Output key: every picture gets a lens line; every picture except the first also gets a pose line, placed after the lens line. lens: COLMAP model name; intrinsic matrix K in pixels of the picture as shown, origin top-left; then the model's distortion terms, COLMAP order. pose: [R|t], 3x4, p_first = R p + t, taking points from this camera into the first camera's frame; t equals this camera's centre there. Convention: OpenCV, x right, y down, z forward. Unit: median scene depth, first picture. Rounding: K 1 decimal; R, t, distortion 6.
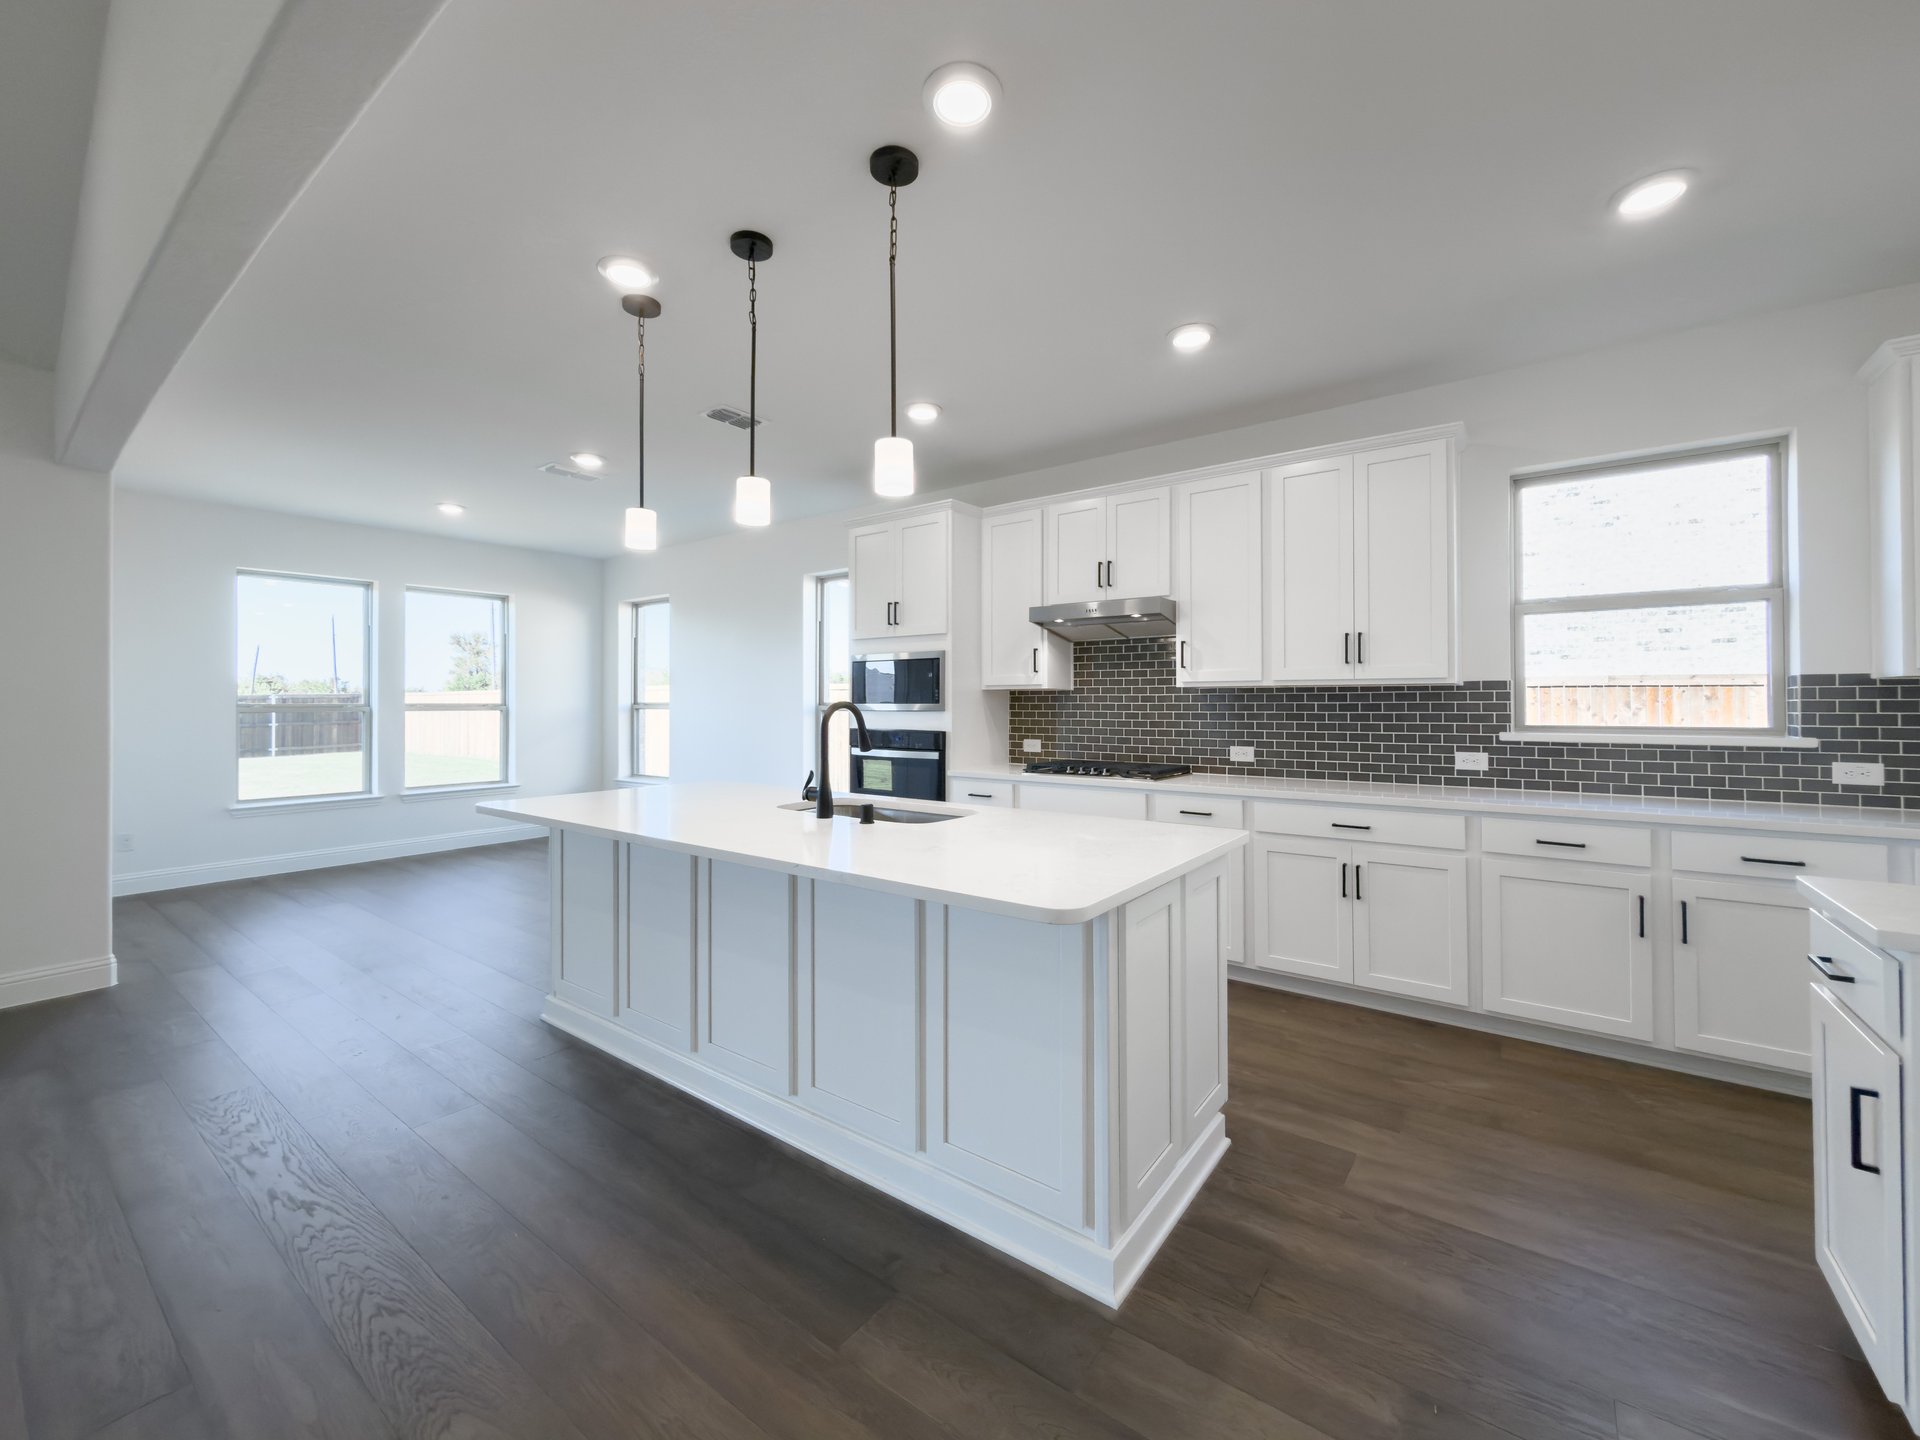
lens RADIAL K [[777.5, 0, 959.2], [0, 777.5, 697.8], [0, 0, 1]] dist [-0.000333, 0.000029]
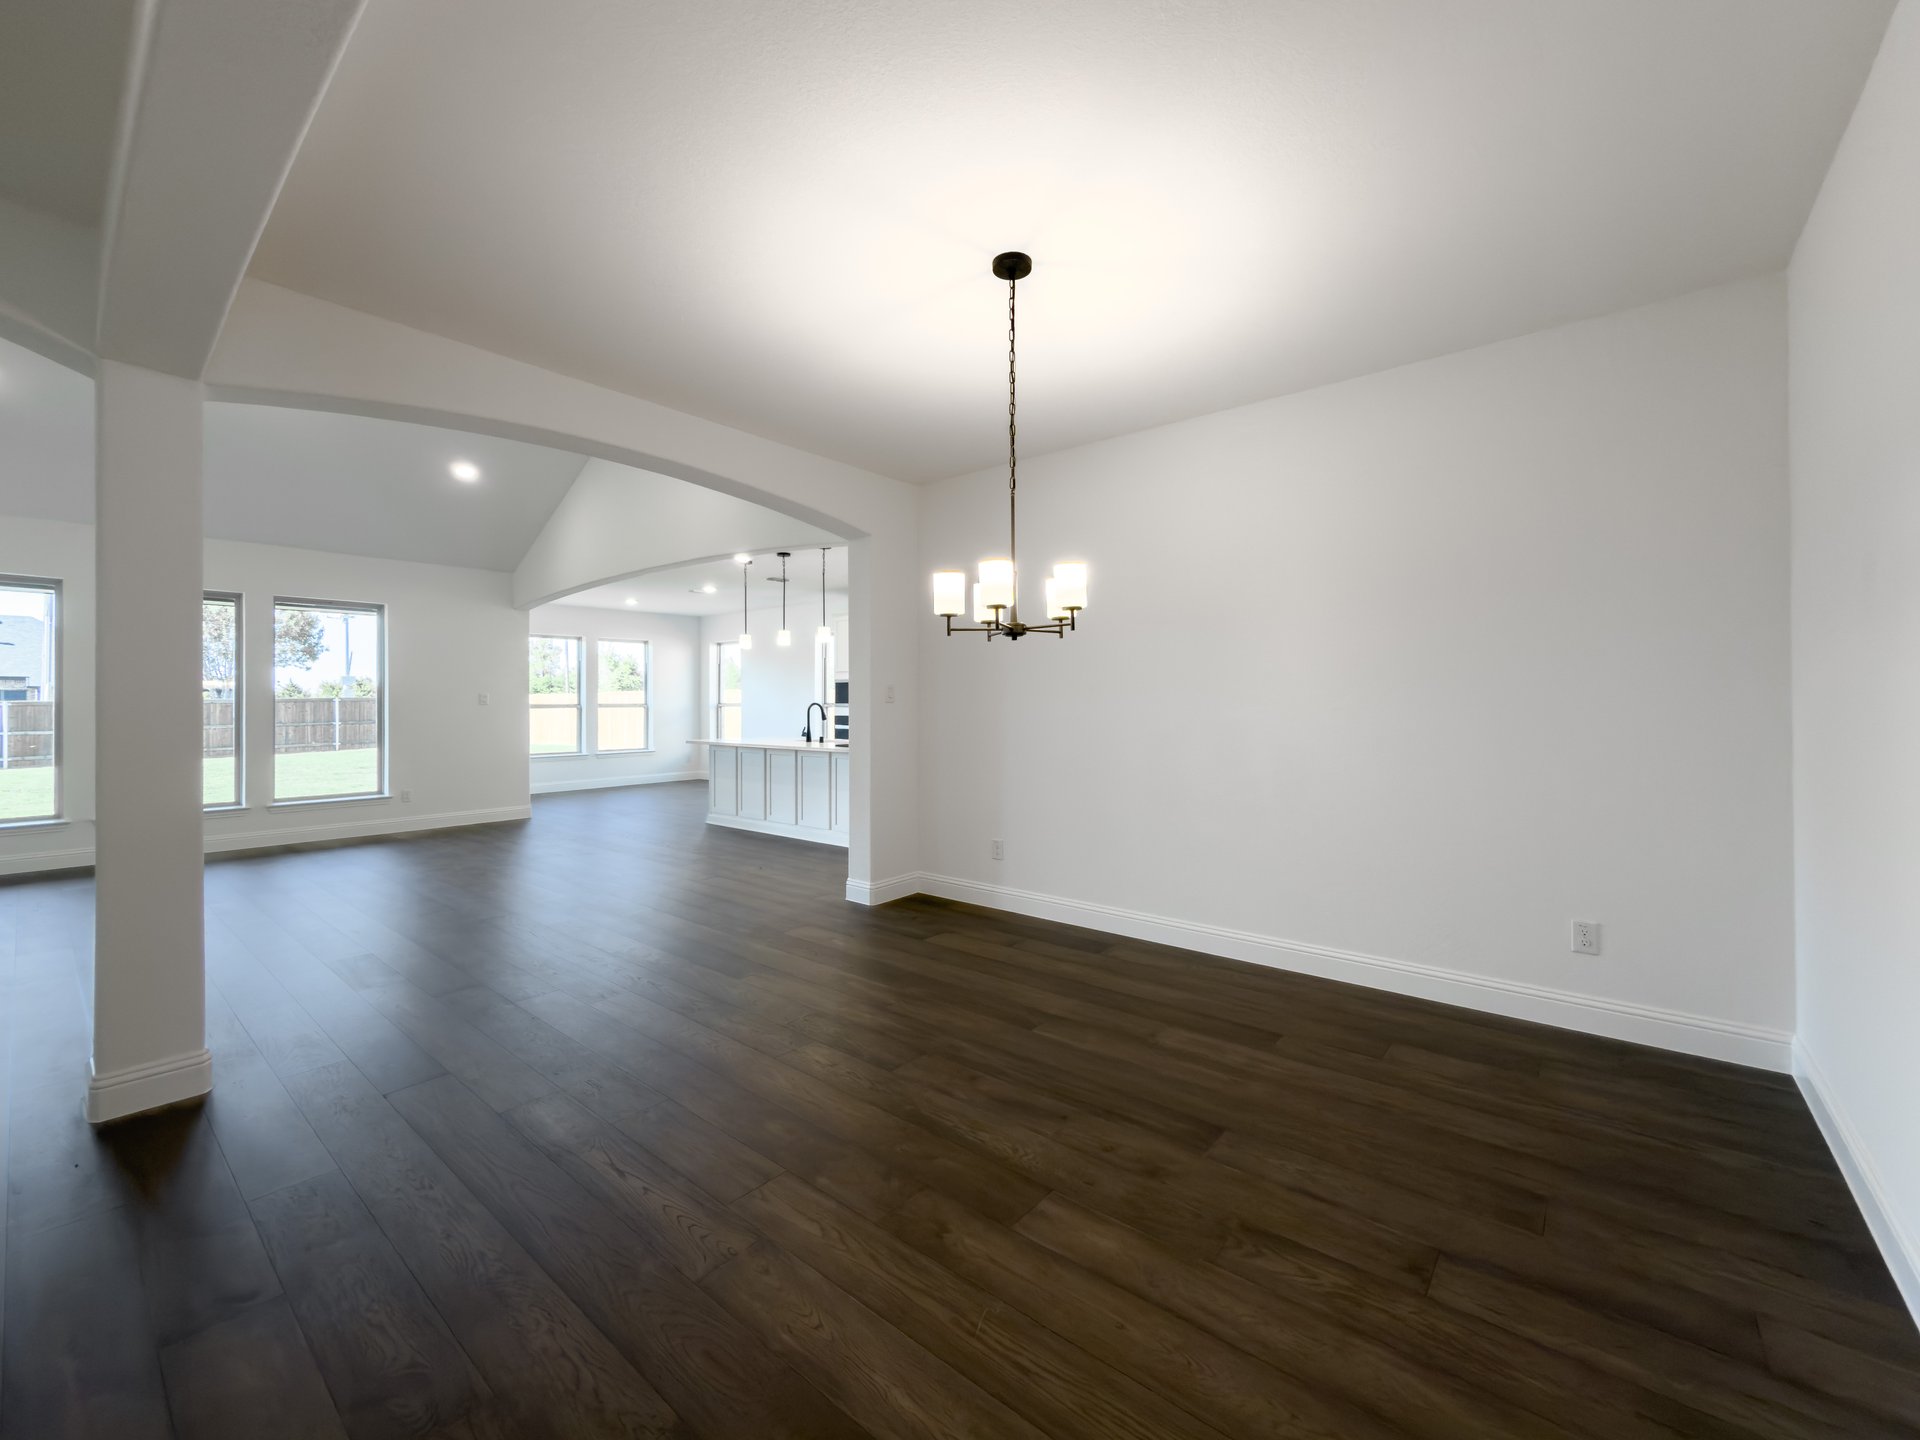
lens RADIAL K [[777.5, 0, 959.2], [0, 777.5, 697.8], [0, 0, 1]] dist [-0.000333, 0.000029]
pose [[0.998481, -0.001399, -0.055085, 0.197367], [0.001407, 0.999999, 0.000116, -0.004231], [0.055085, -0.000193, 0.998482, -0.673264]]
